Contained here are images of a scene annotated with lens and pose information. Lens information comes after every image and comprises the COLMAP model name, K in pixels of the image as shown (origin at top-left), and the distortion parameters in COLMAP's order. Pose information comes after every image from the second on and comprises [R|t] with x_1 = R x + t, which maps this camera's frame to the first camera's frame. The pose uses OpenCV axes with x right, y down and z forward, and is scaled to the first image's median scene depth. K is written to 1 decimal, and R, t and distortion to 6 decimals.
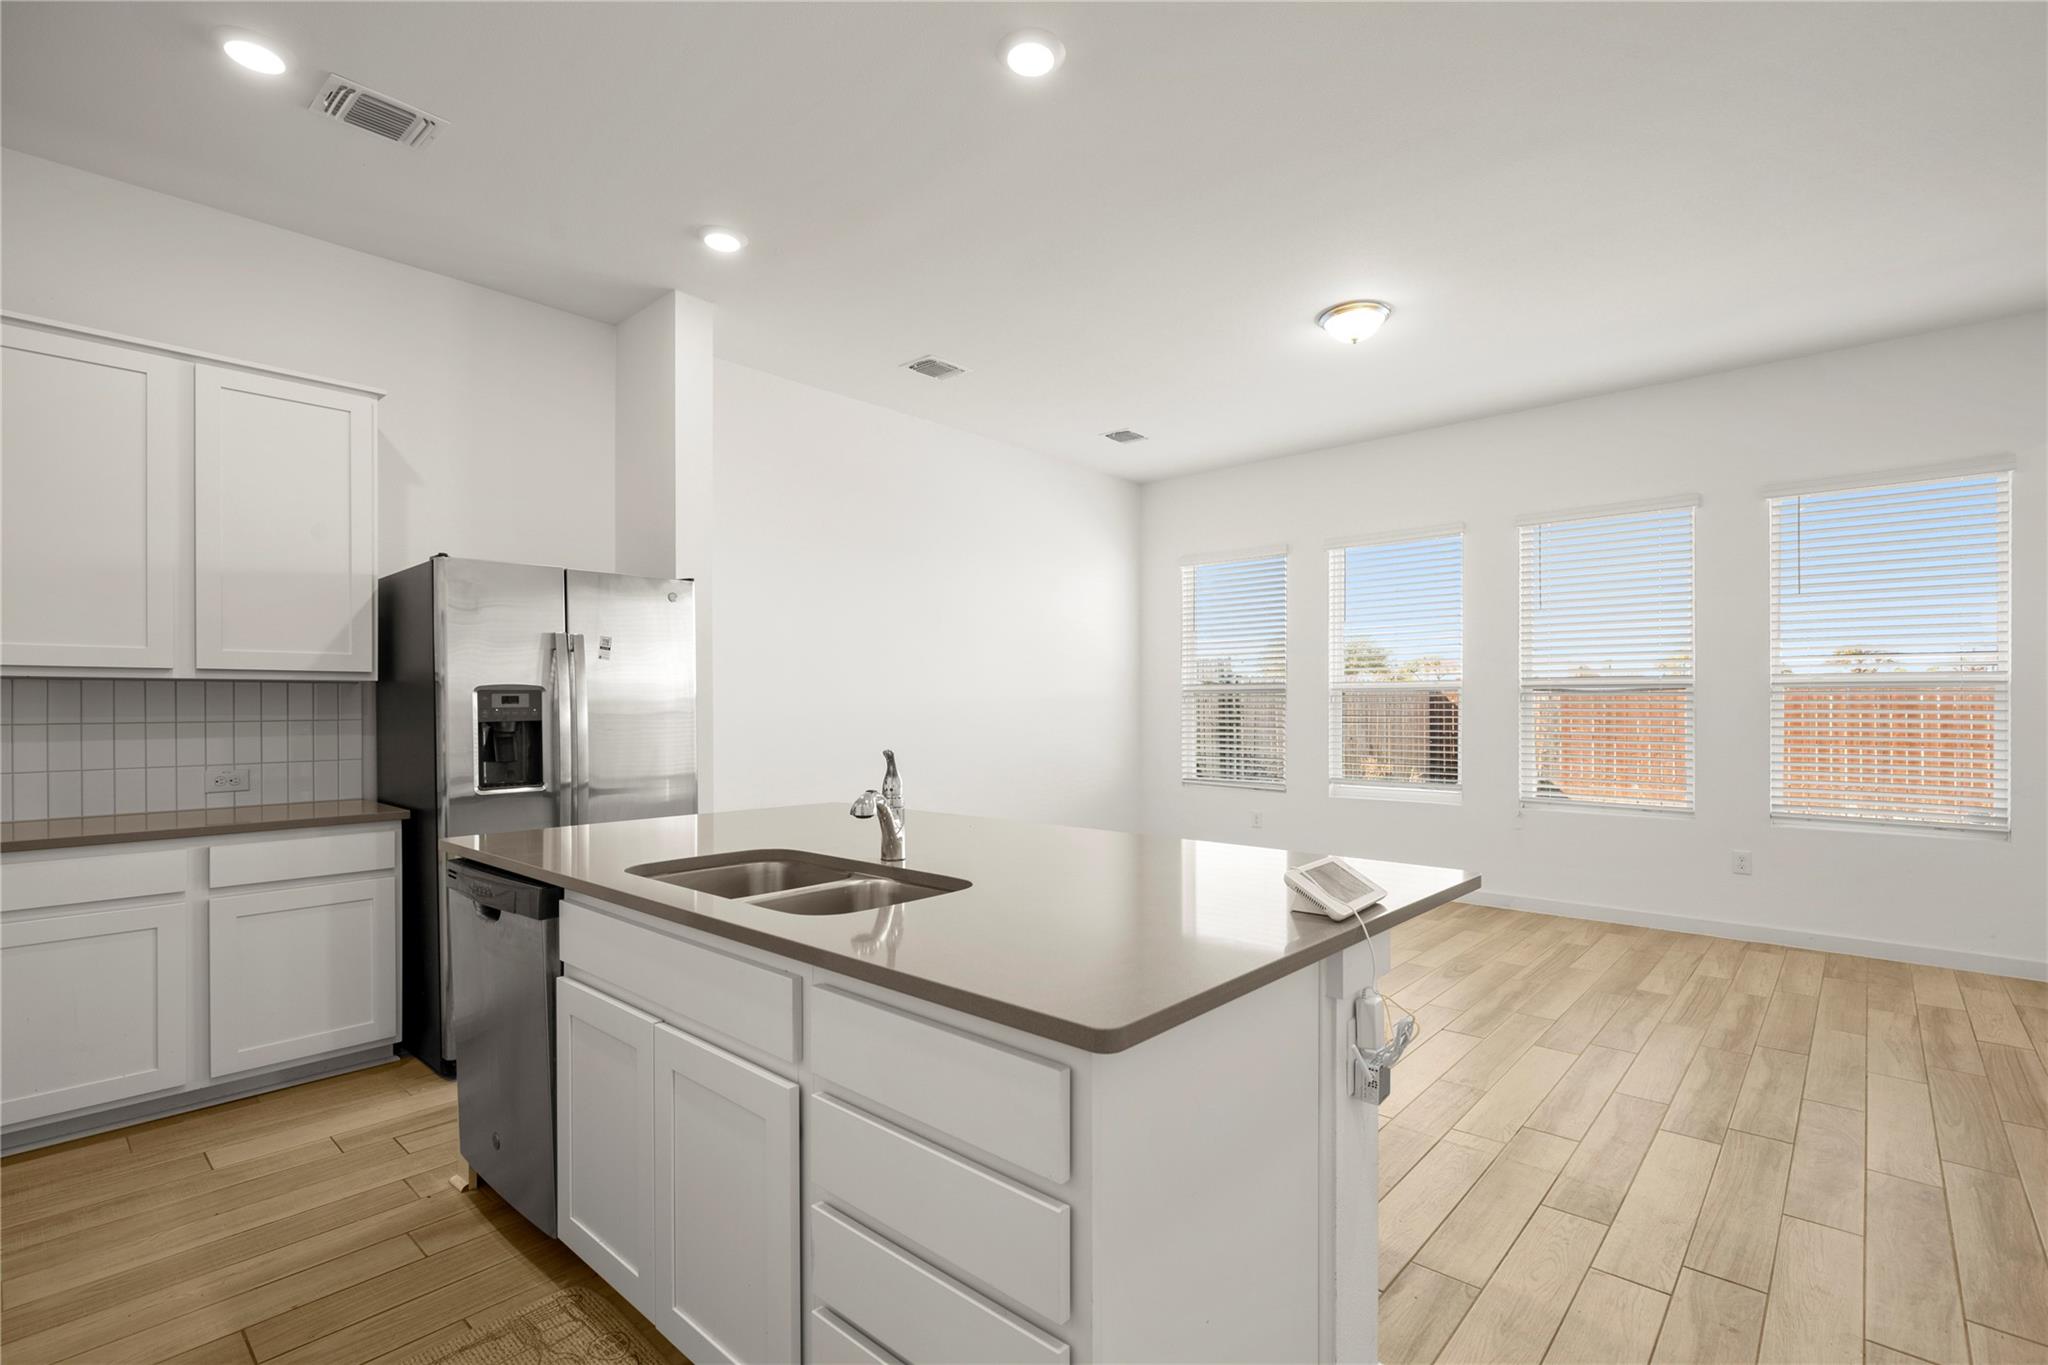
lens RADIAL K [[899.8, 0, 1047.3], [0, 899.8, 708.0], [0, 0, 1]] dist [-0.002264, -0.000338]
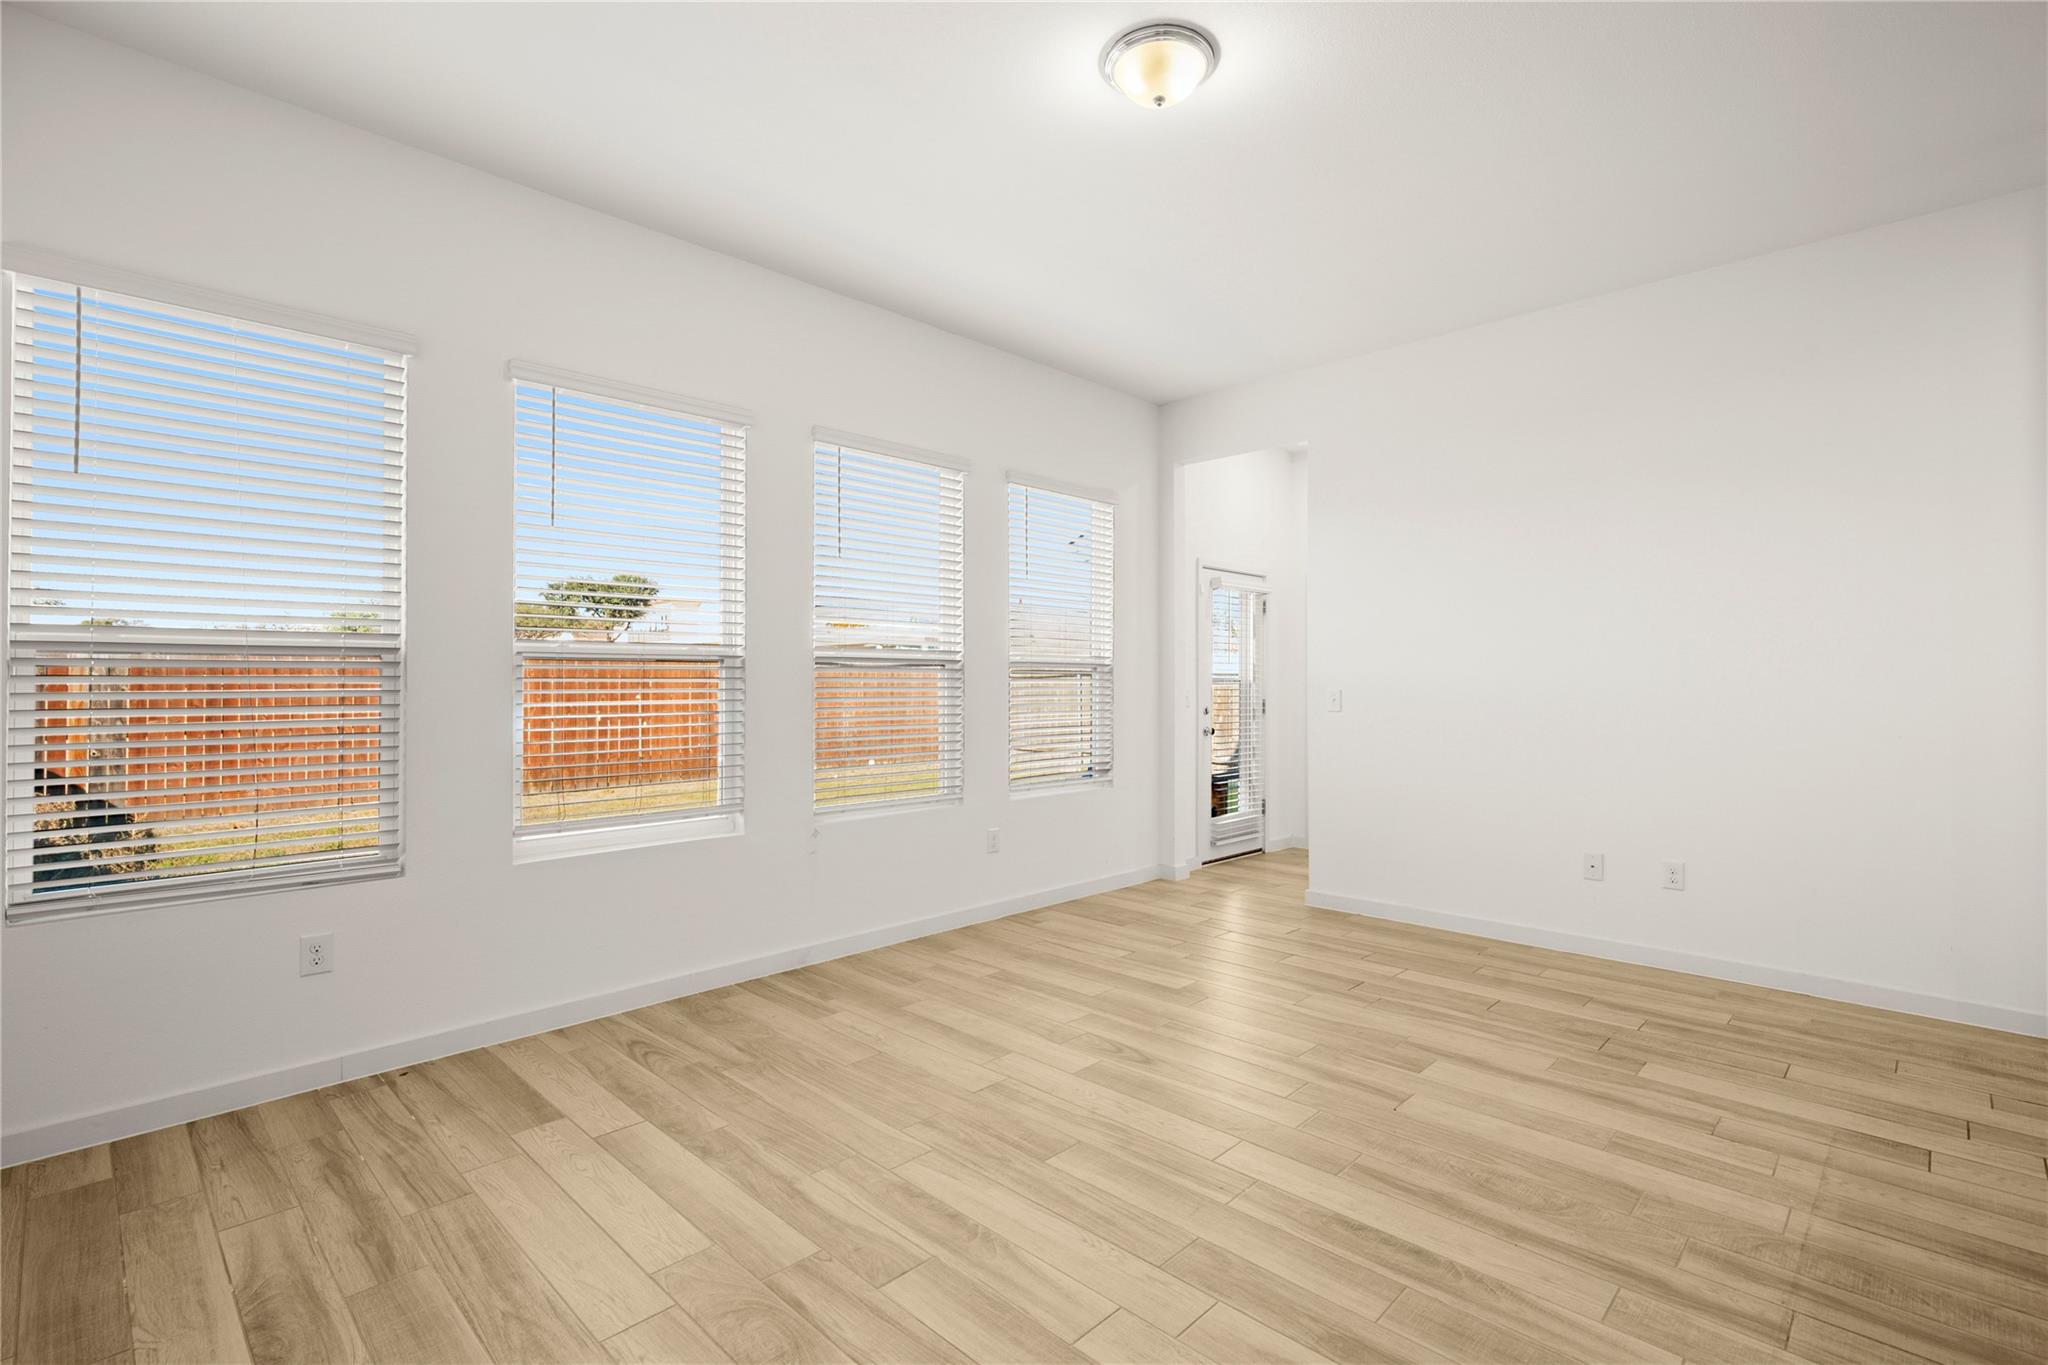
lens RADIAL K [[942.4, 0, 1032.5], [0, 942.4, 693.8], [0, 0, 1]] dist [-0.000071, -0.000542]
pose [[0.050095, -0.013070, 0.998659, -0.372478], [0.003569, 0.999910, 0.012907, -0.007620], [-0.998738, 0.002917, 0.050137, 1.269618]]
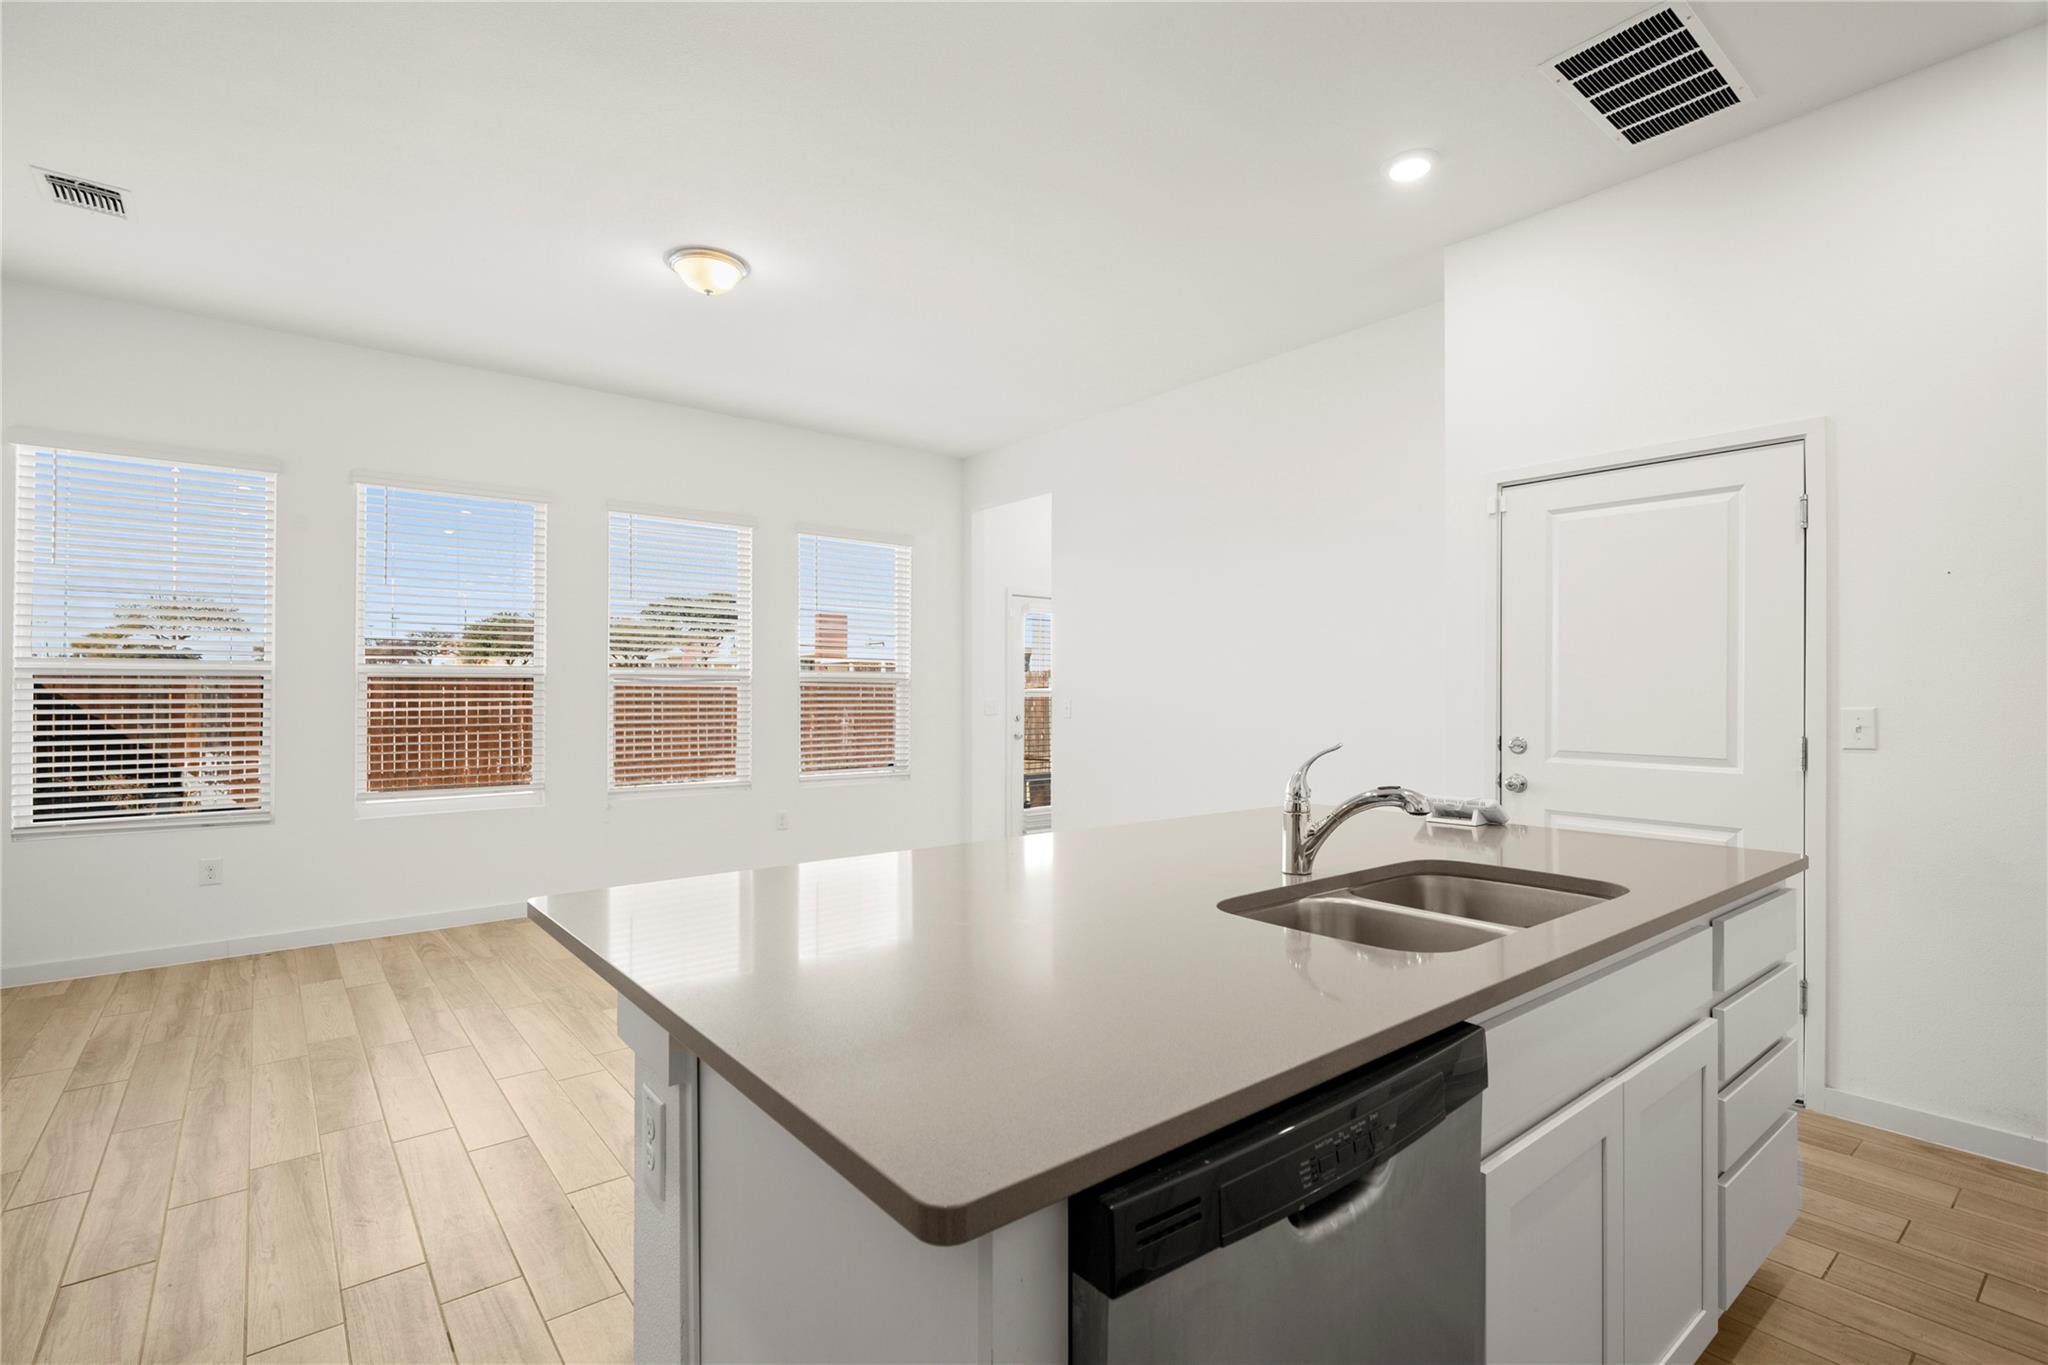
lens RADIAL K [[955.8, 0, 1031.6], [0, 955.8, 703.2], [0, 0, 1]] dist [-0.002700, -0.000335]
pose [[0.170977, -0.009372, 0.985230, -0.656053], [0.003335, 0.999955, 0.008934, -0.002331], [-0.985269, 0.001758, 0.171001, 0.616570]]
